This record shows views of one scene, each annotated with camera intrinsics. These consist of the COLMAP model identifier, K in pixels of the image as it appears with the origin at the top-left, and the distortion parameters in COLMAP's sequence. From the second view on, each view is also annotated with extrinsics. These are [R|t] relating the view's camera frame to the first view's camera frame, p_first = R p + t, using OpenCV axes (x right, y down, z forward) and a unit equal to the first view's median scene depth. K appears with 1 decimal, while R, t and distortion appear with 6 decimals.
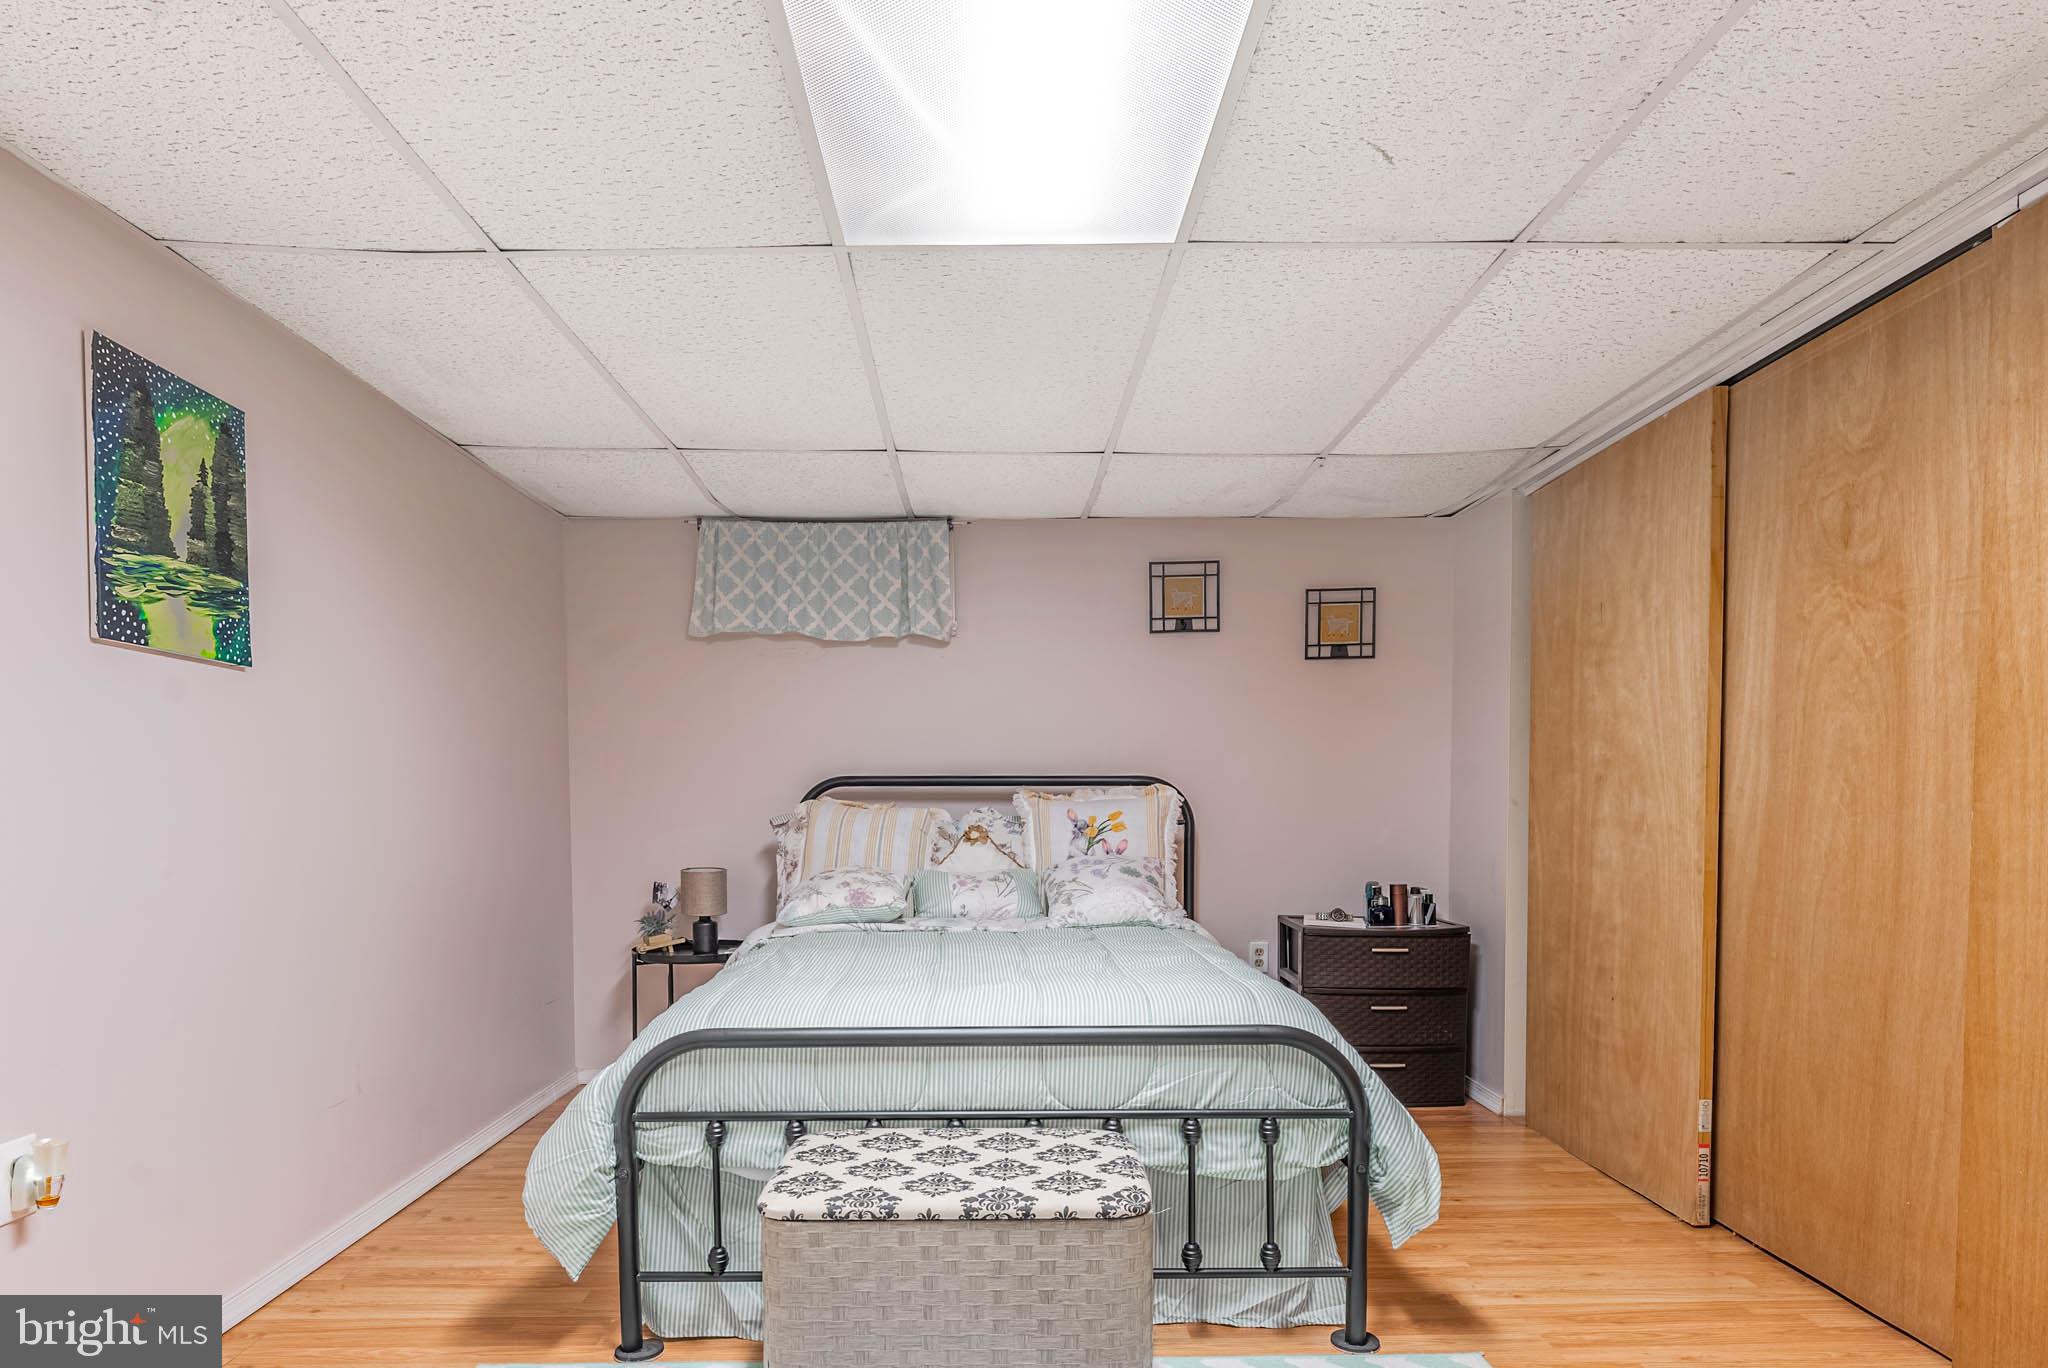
lens RADIAL K [[1138.9, 0, 1015.8], [0, 1138.9, 849.0], [0, 0, 1]] dist [-0.001518, -0.003781]
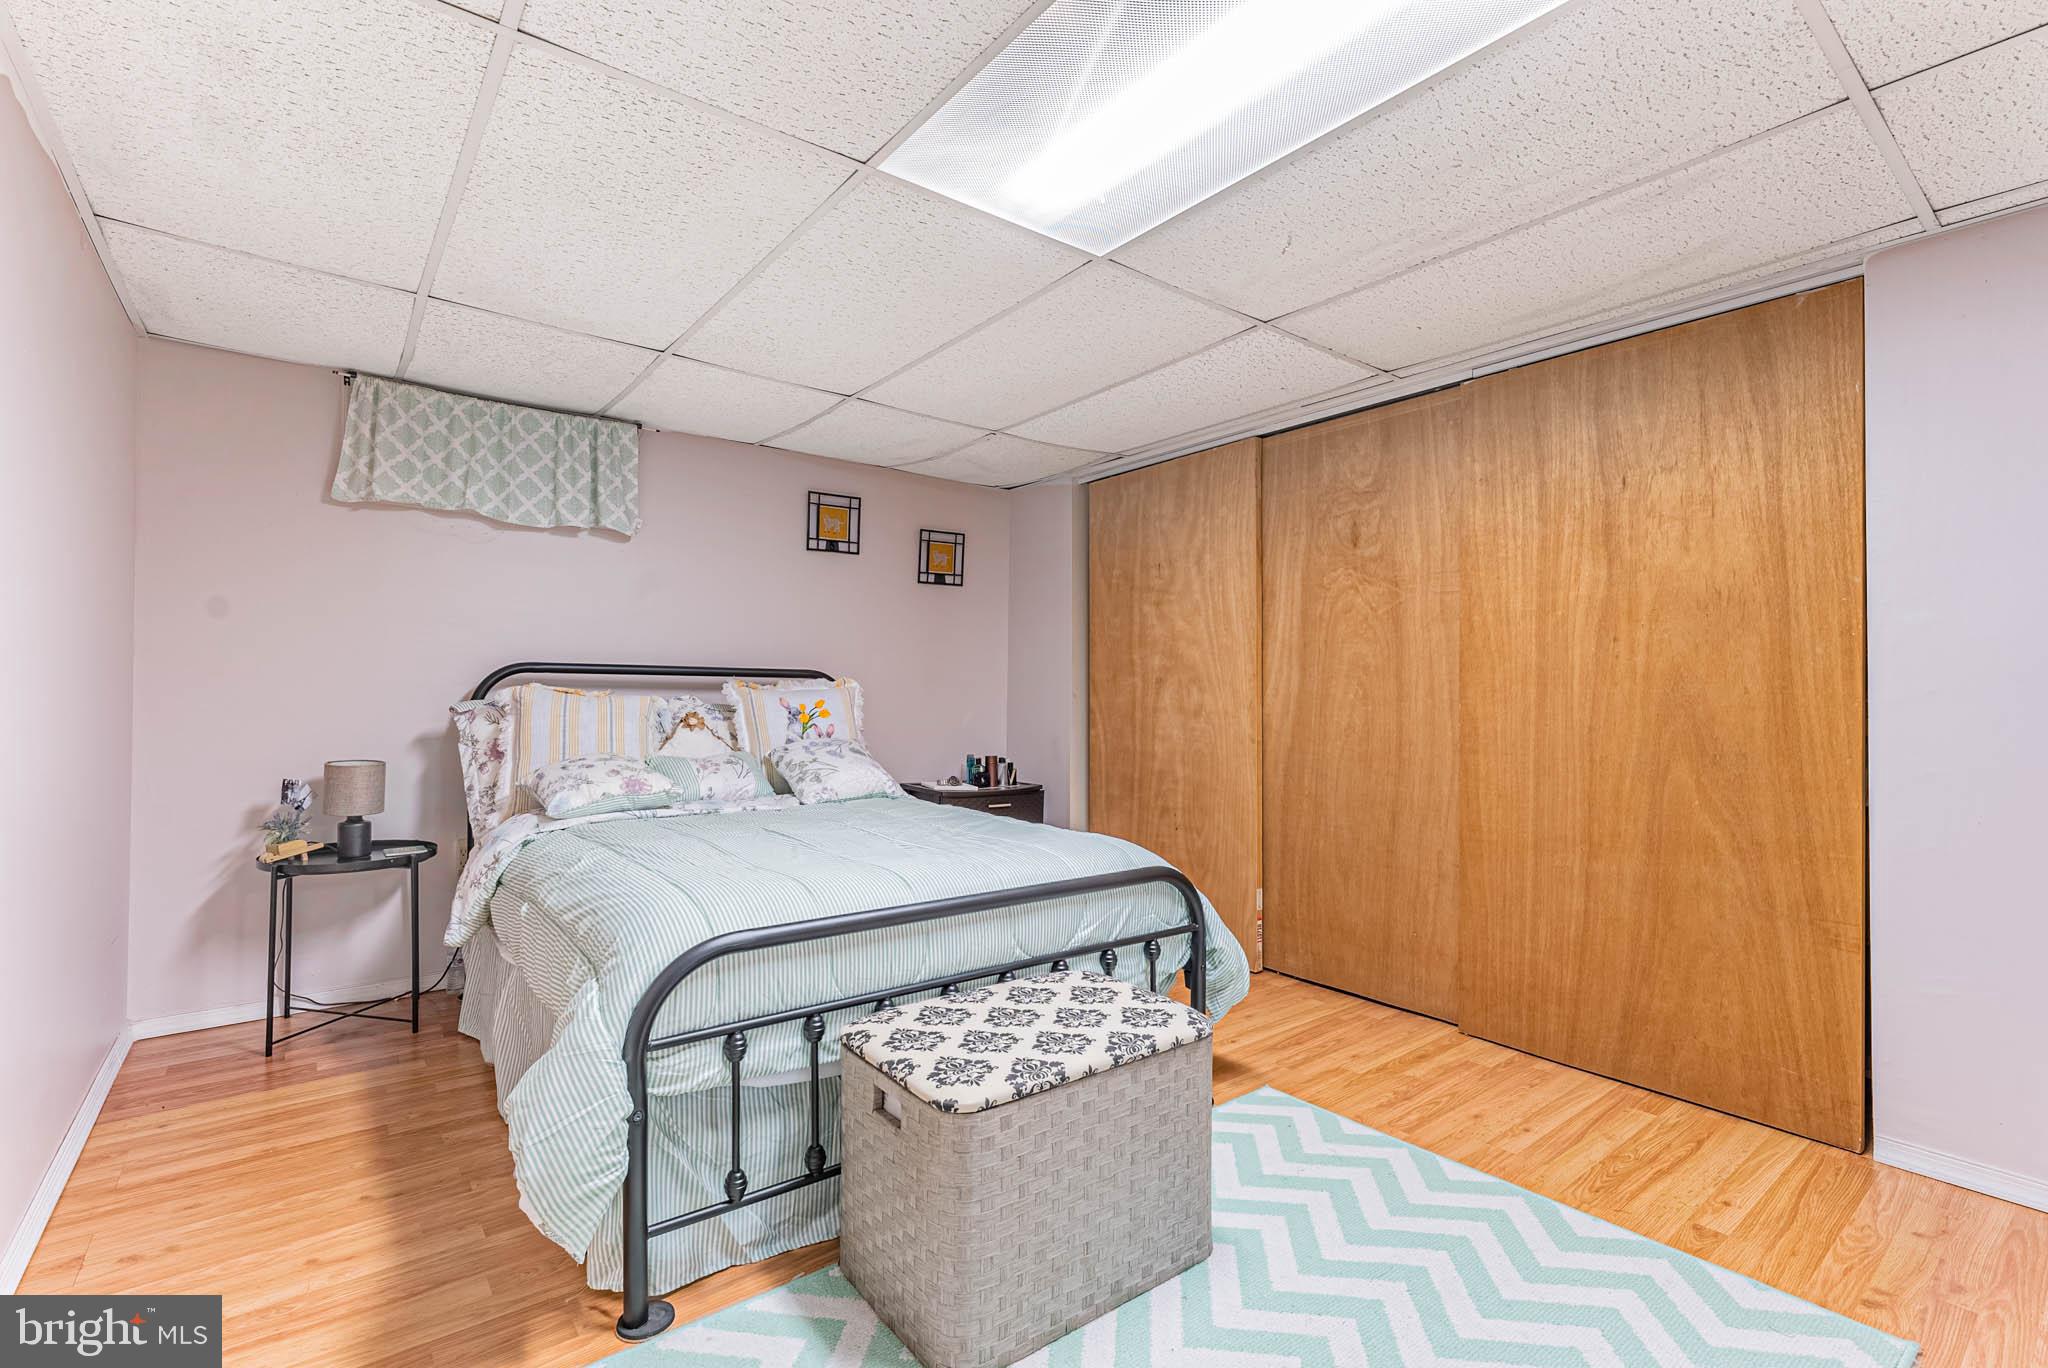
lens RADIAL K [[889.0, 0, 1022.8], [0, 889.0, 683.3], [0, 0, 1]] dist [-0.002087, -0.000127]
pose [[0.811583, 0.017539, 0.583974, -0.377294], [0.012564, 0.998794, -0.047458, -0.006151], [-0.584102, 0.045853, 0.810384, 0.197248]]
